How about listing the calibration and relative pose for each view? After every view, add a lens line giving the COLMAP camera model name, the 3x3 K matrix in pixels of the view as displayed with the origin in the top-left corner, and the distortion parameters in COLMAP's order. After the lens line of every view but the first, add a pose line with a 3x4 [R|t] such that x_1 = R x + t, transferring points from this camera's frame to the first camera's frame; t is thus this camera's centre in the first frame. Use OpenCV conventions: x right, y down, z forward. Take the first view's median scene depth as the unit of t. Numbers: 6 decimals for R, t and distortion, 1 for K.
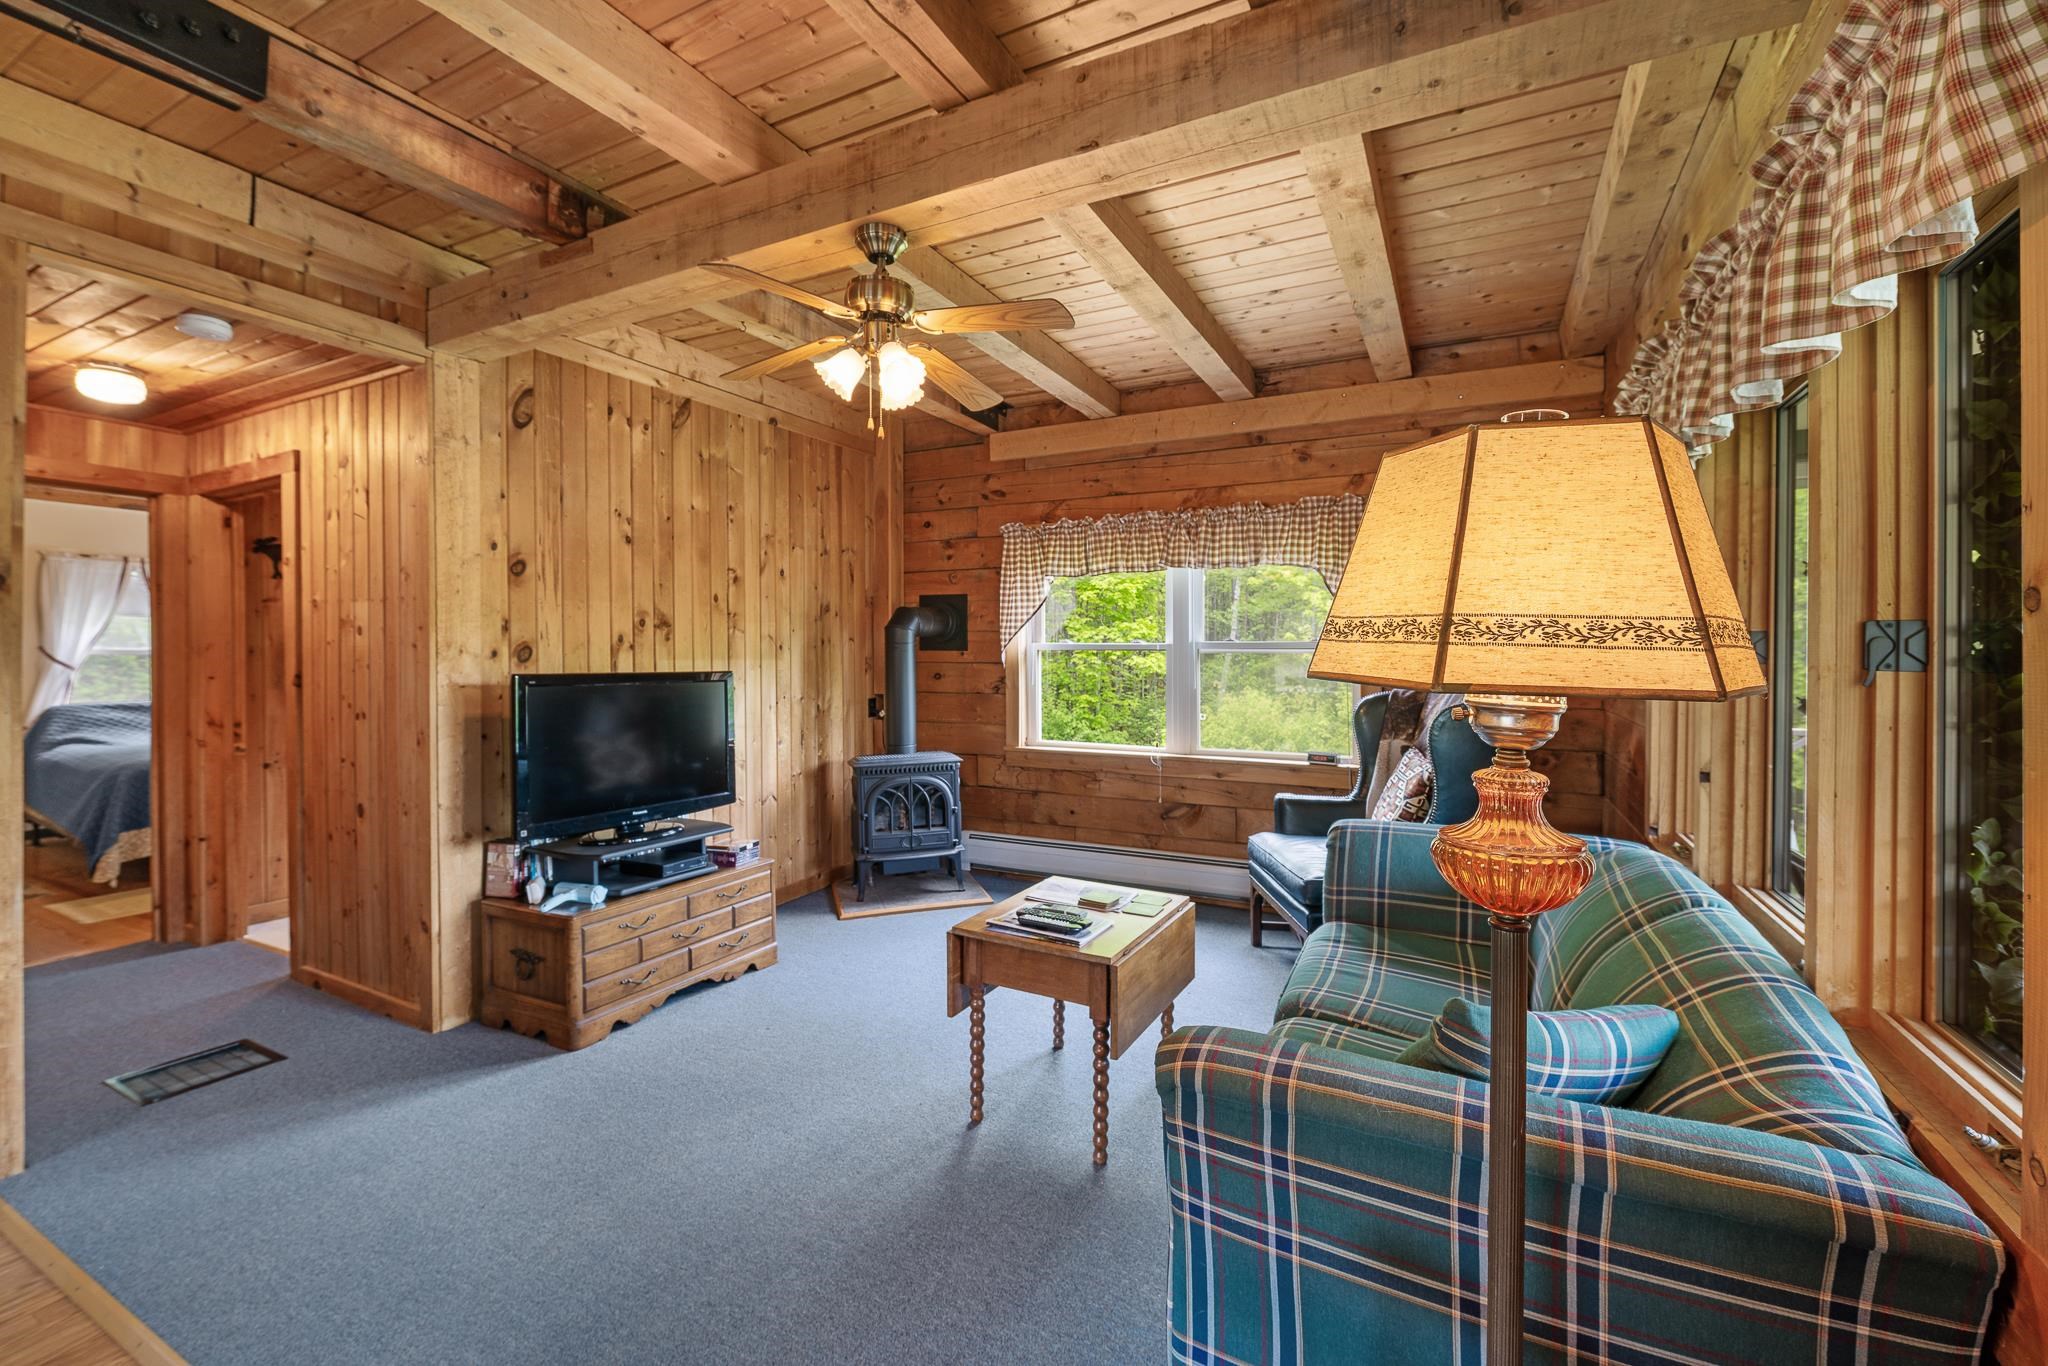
lens RADIAL K [[858.4, 0, 1031.1], [0, 858.4, 652.2], [0, 0, 1]] dist [-0.008424, -0.000168]
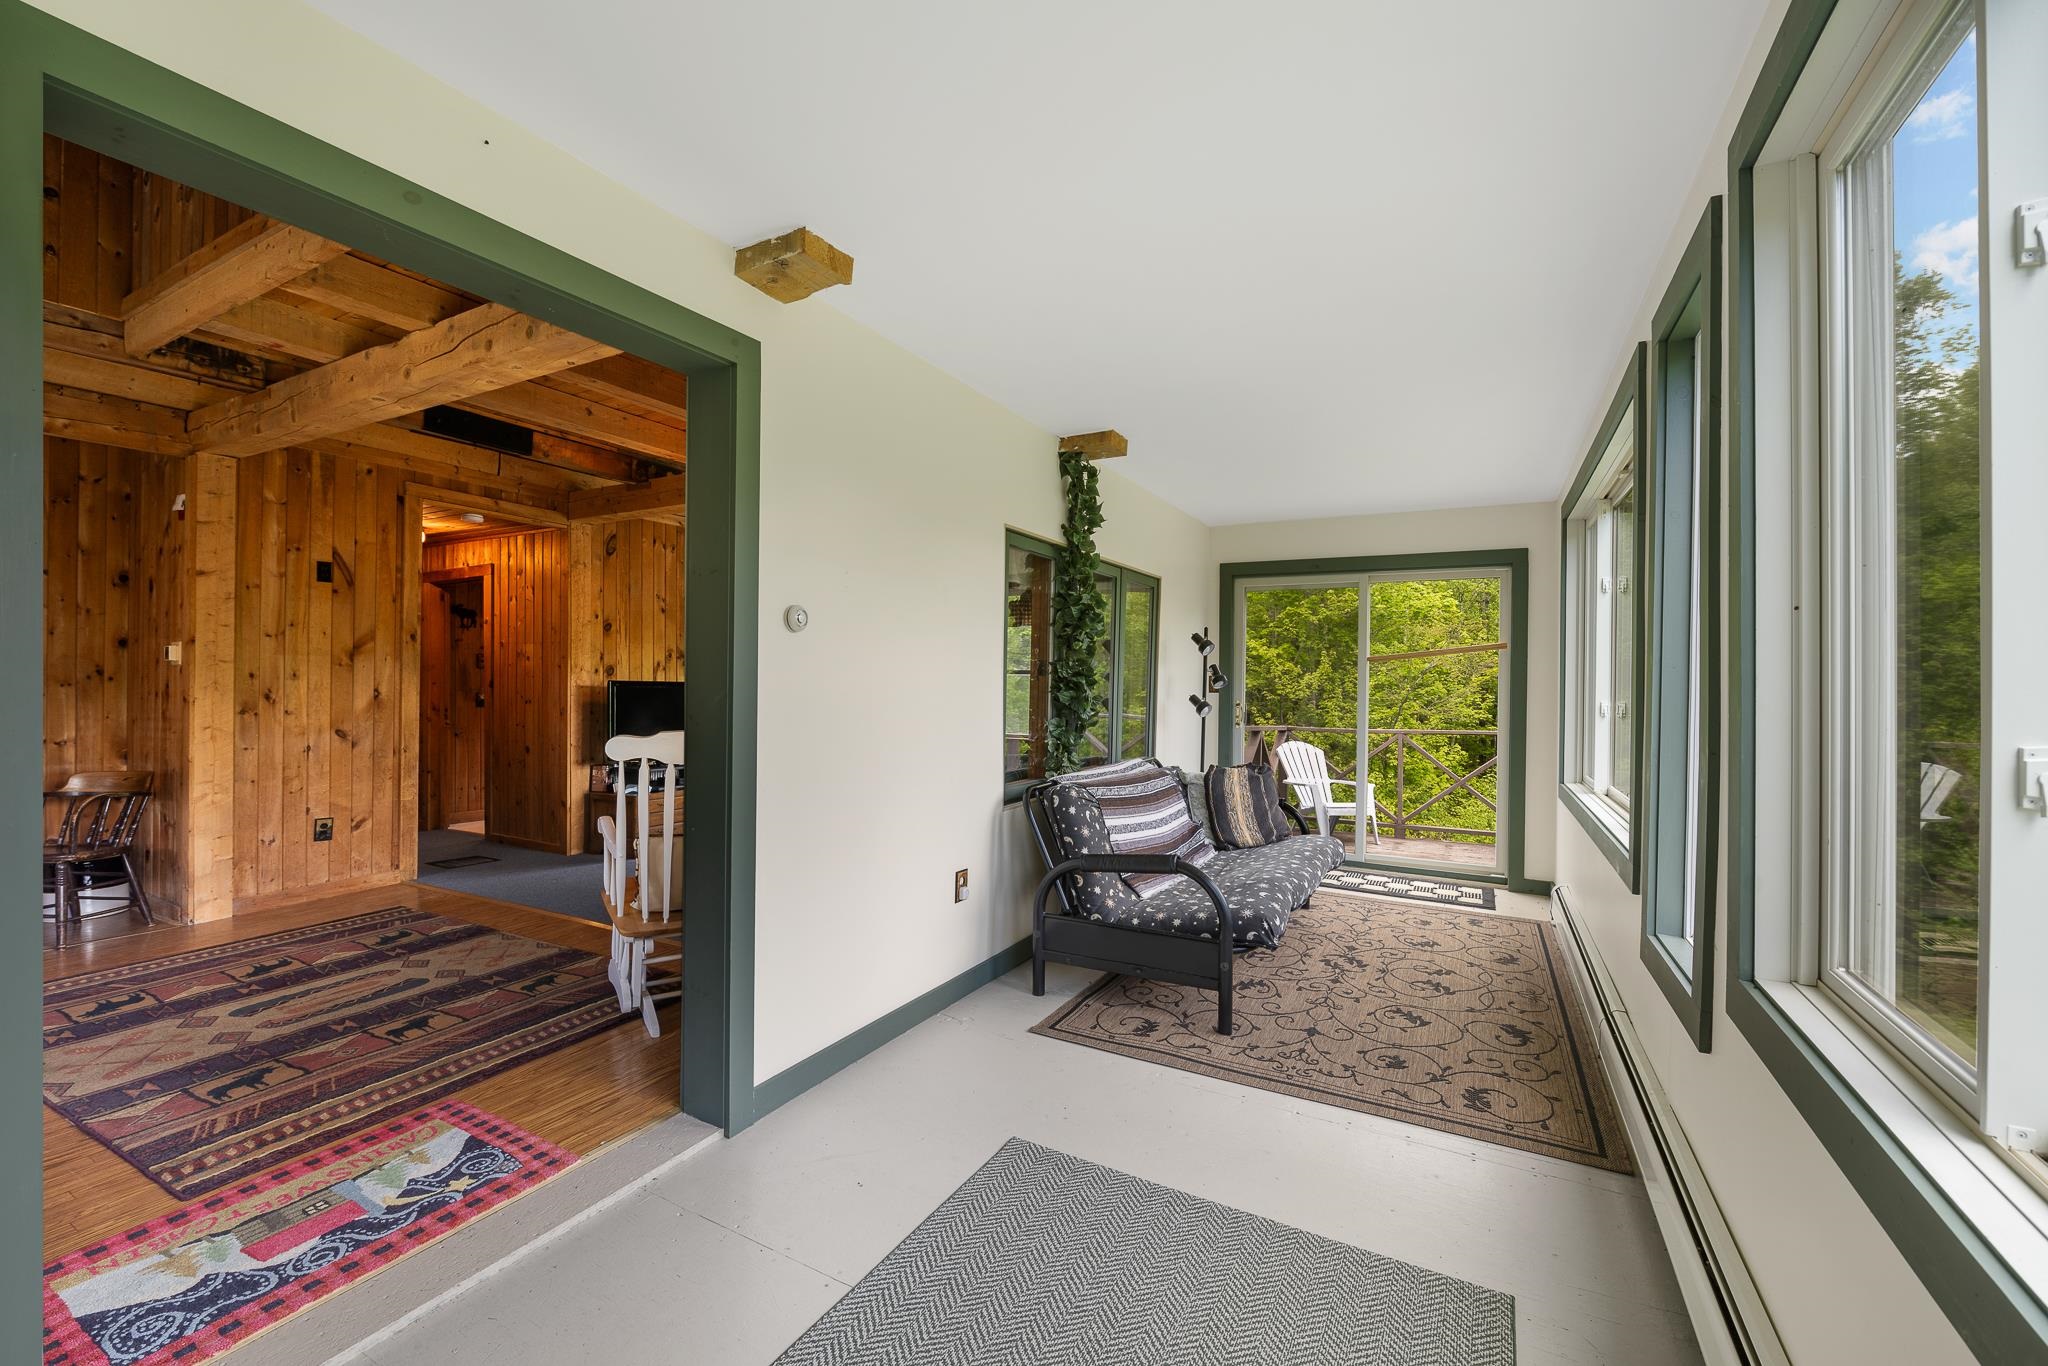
lens RADIAL K [[847.3, 0, 1024.0], [0, 847.3, 683.0], [0, 0, 1]] dist [-0.009265, 0.000035]
pose [[0.999643, 0.010439, -0.024598, 0.362283], [-0.010481, 0.999944, -0.001561, 0.020317], [0.024580, 0.001818, 0.999696, -0.822429]]
